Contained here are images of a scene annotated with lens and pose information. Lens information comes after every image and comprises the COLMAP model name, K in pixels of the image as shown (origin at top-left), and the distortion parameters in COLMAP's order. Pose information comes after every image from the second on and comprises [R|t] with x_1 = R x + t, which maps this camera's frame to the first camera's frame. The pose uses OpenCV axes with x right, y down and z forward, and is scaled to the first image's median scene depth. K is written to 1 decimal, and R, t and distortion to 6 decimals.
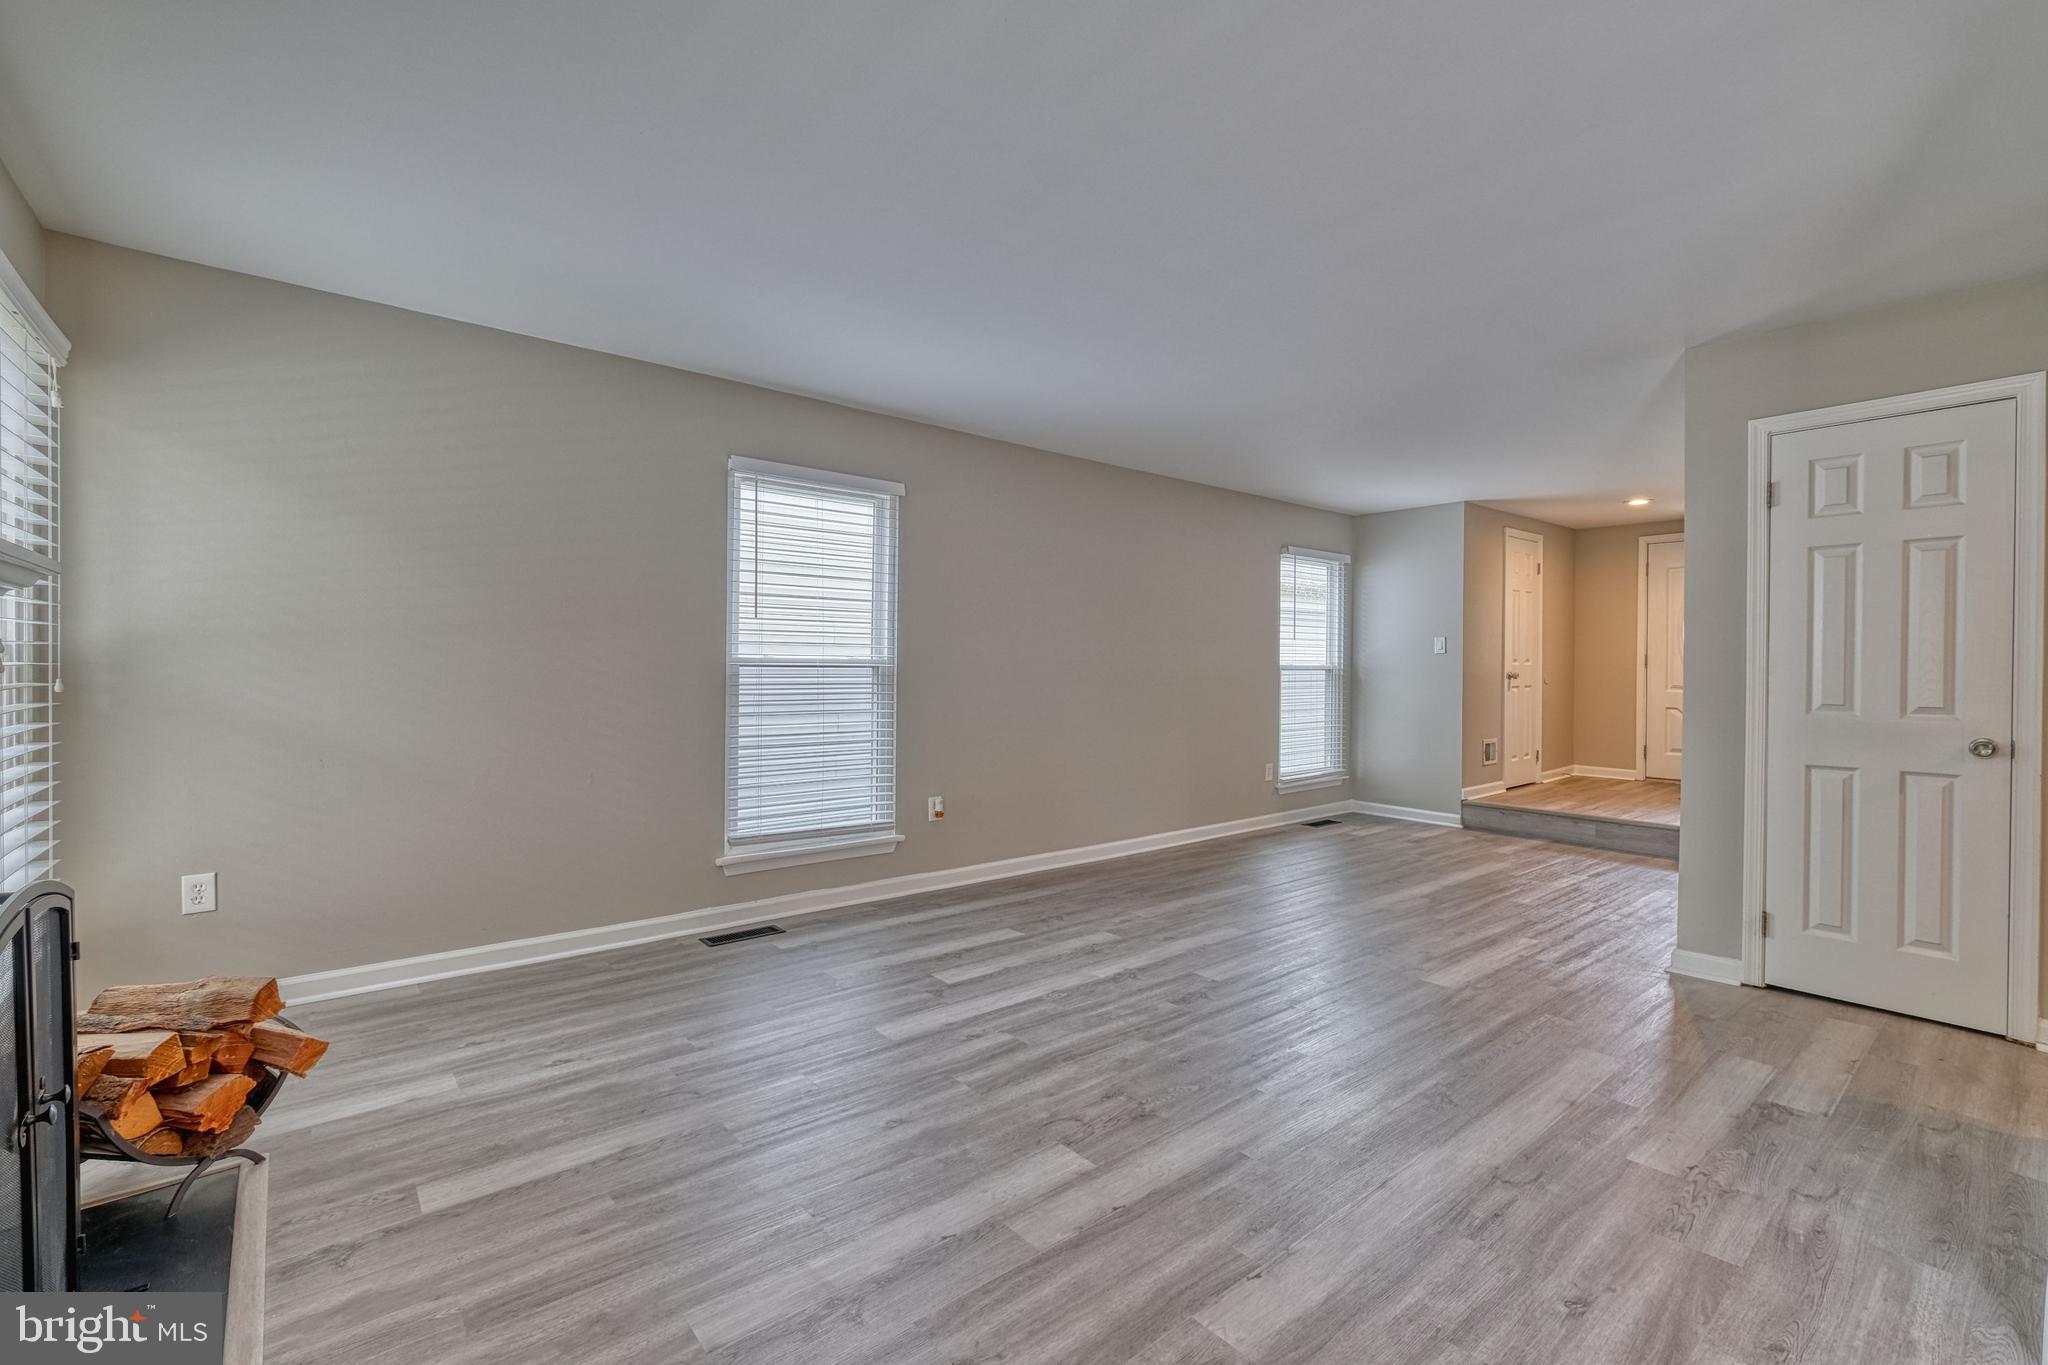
lens RADIAL K [[889.8, 0, 1033.6], [0, 889.8, 671.6], [0, 0, 1]] dist [-0.004868, -0.000740]
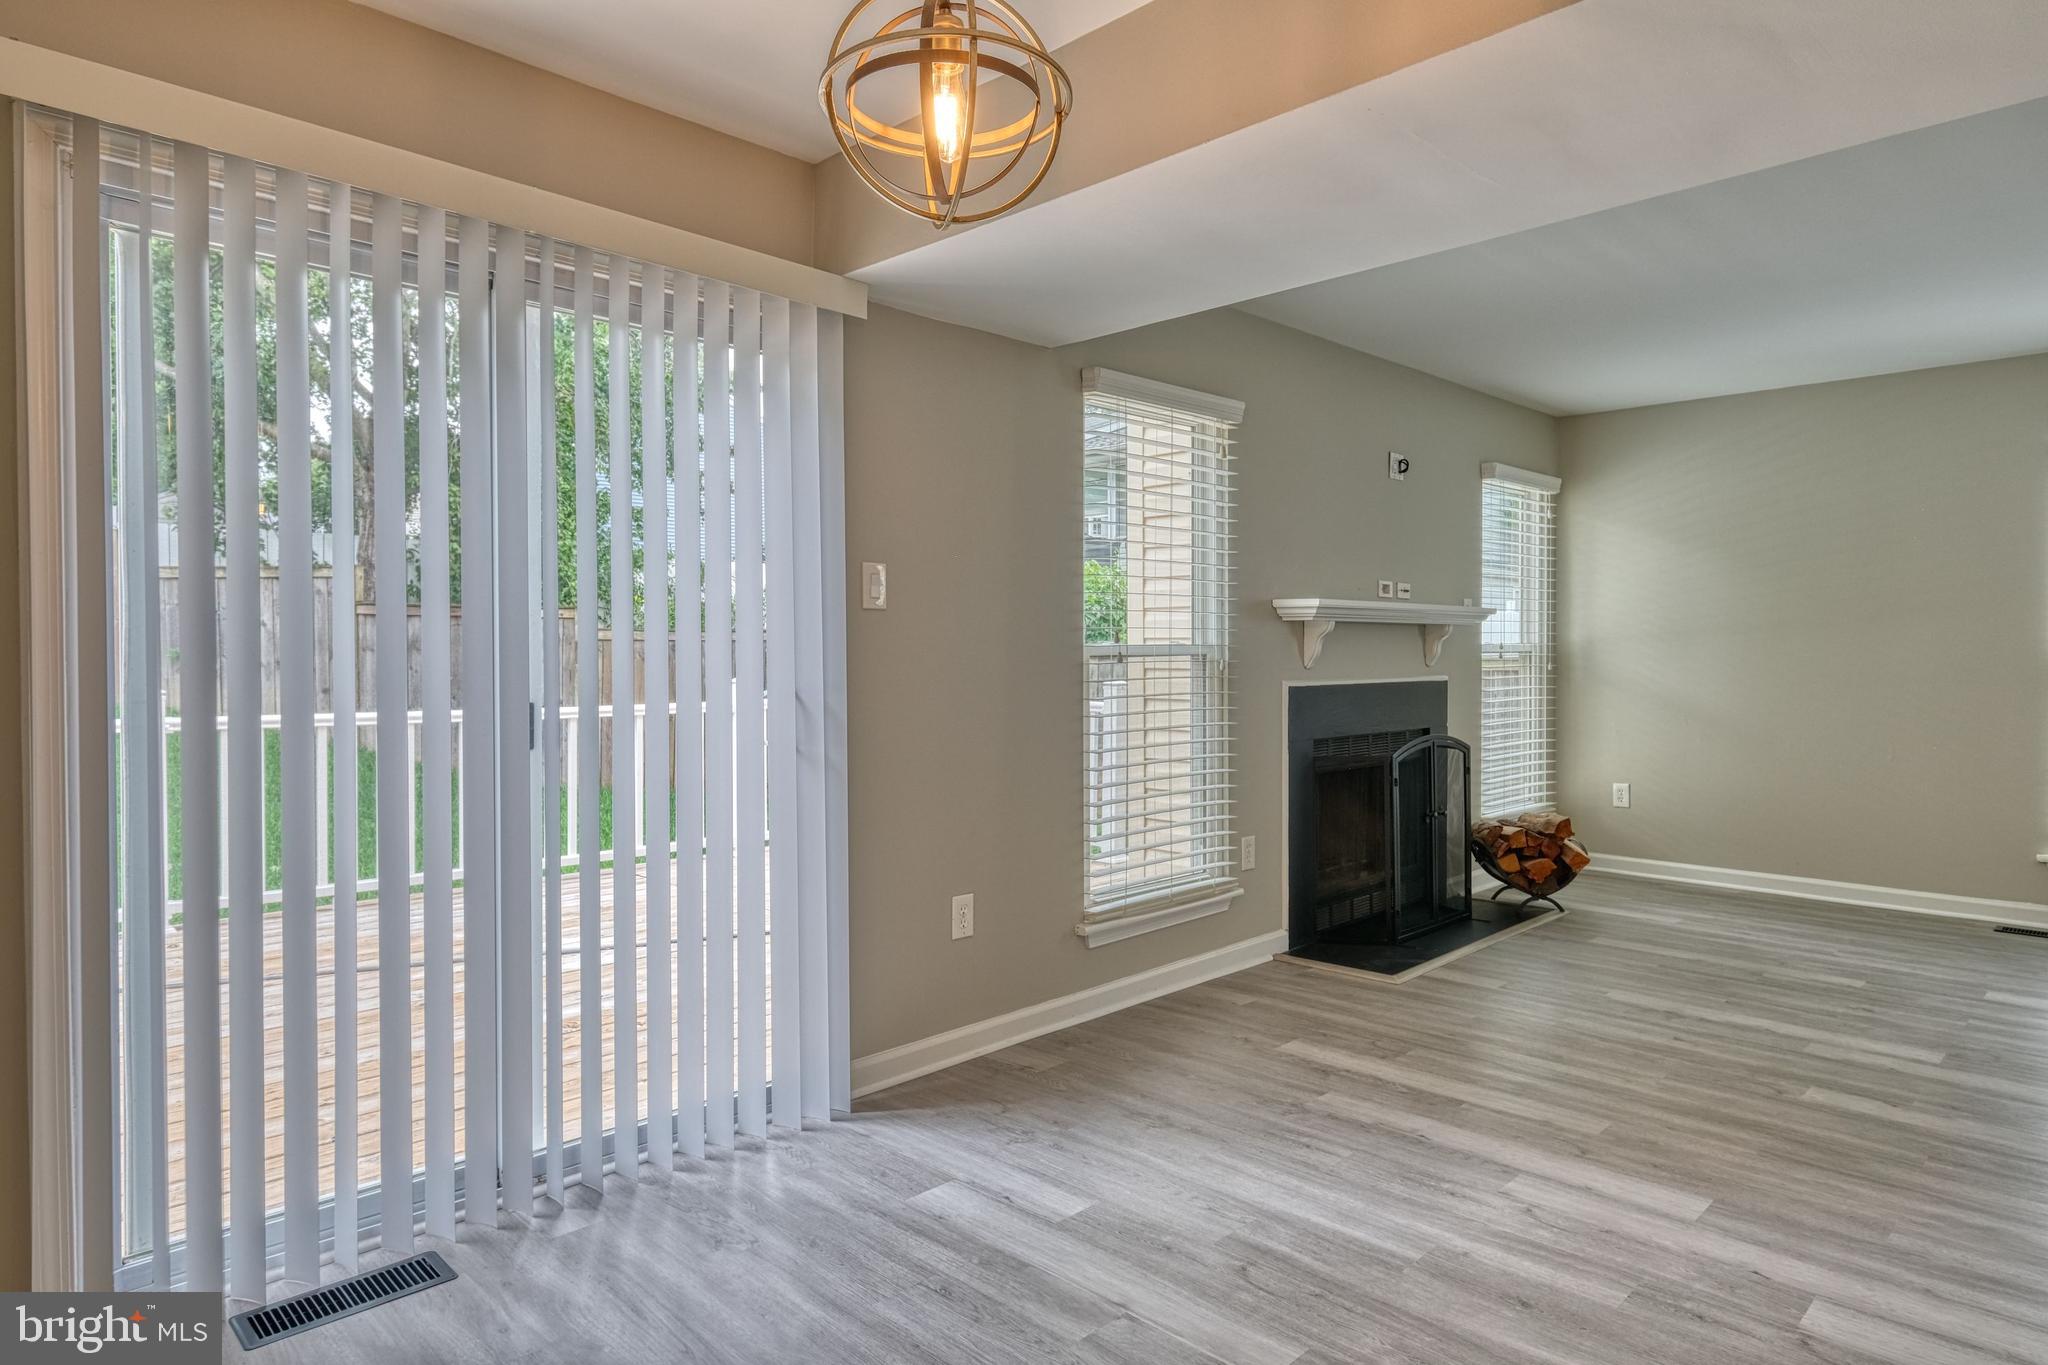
lens RADIAL K [[1191.4, 0, 1041.6], [0, 1191.4, 671.0], [0, 0, 1]] dist [-0.000474, 0.000866]
pose [[0.093203, 0.006881, -0.995623, 1.142344], [-0.005243, 0.999966, 0.006420, 0.013574], [0.995633, 0.004622, 0.093236, -0.267391]]
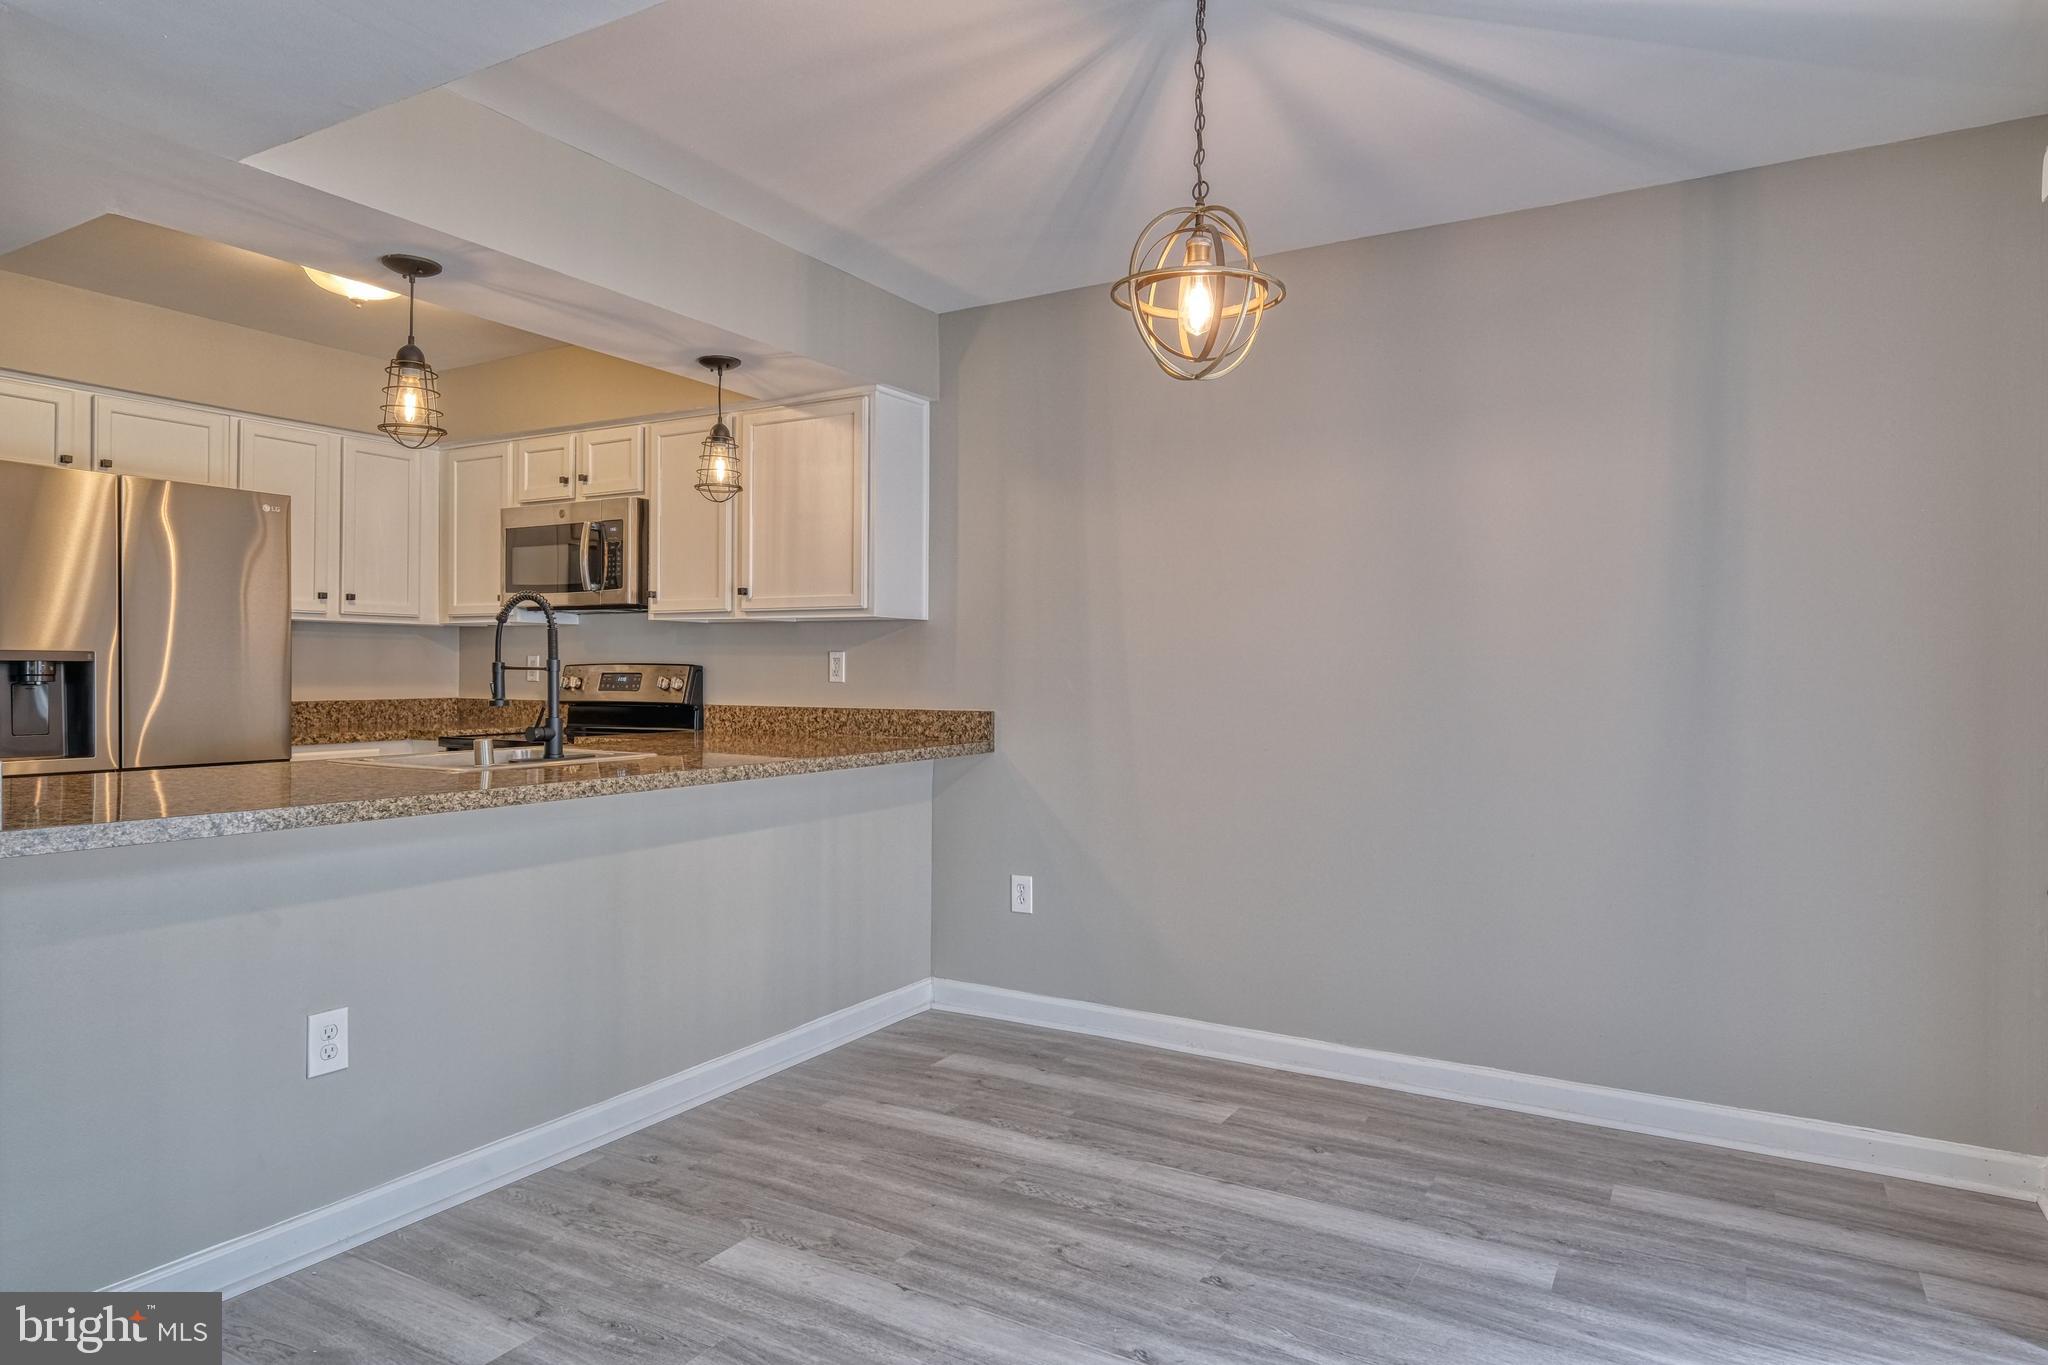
lens RADIAL K [[1191.4, 0, 1041.6], [0, 1191.4, 671.0], [0, 0, 1]] dist [-0.000474, 0.000866]
pose [[-0.343112, -0.009859, 0.939243, -0.050734], [-0.001779, 0.999950, 0.009846, -0.001637], [-0.939293, 0.001707, -0.343112, 0.088021]]
